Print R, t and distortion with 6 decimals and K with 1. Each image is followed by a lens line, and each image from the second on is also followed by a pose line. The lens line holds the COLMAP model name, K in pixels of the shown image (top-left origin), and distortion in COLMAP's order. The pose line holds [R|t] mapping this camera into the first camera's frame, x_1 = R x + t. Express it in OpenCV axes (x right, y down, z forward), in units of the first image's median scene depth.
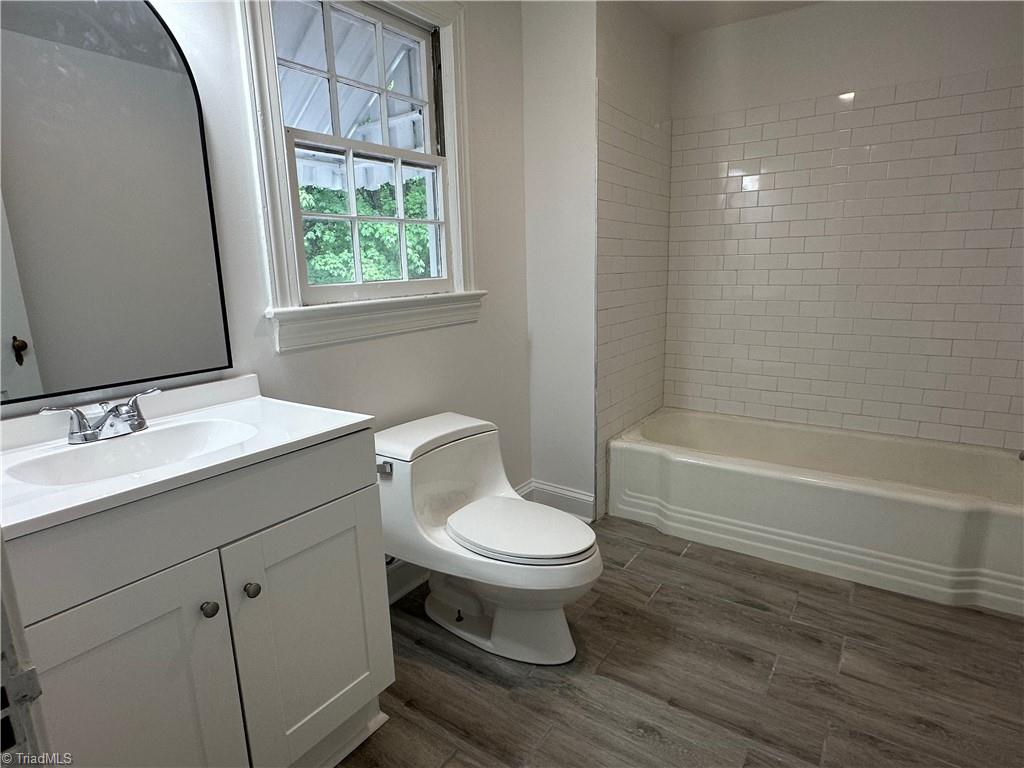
lens RADIAL K [[576.2, 0, 509.3], [0, 576.2, 381.5], [0, 0, 1]] dist [0.003749, 0.001195]
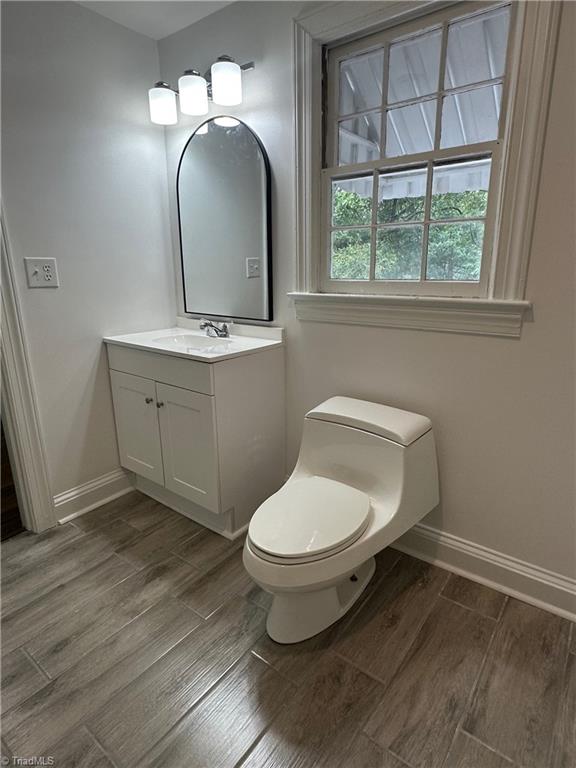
lens RADIAL K [[432.2, 0, 285.0], [0, 432.2, 382.2], [0, 0, 1]] dist [0.003749, 0.001195]
pose [[-0.053636, 0.282246, -0.957842, 0.758996], [-0.197597, 0.937255, 0.287244, -0.212159], [0.978815, 0.204673, 0.005501, 0.931163]]
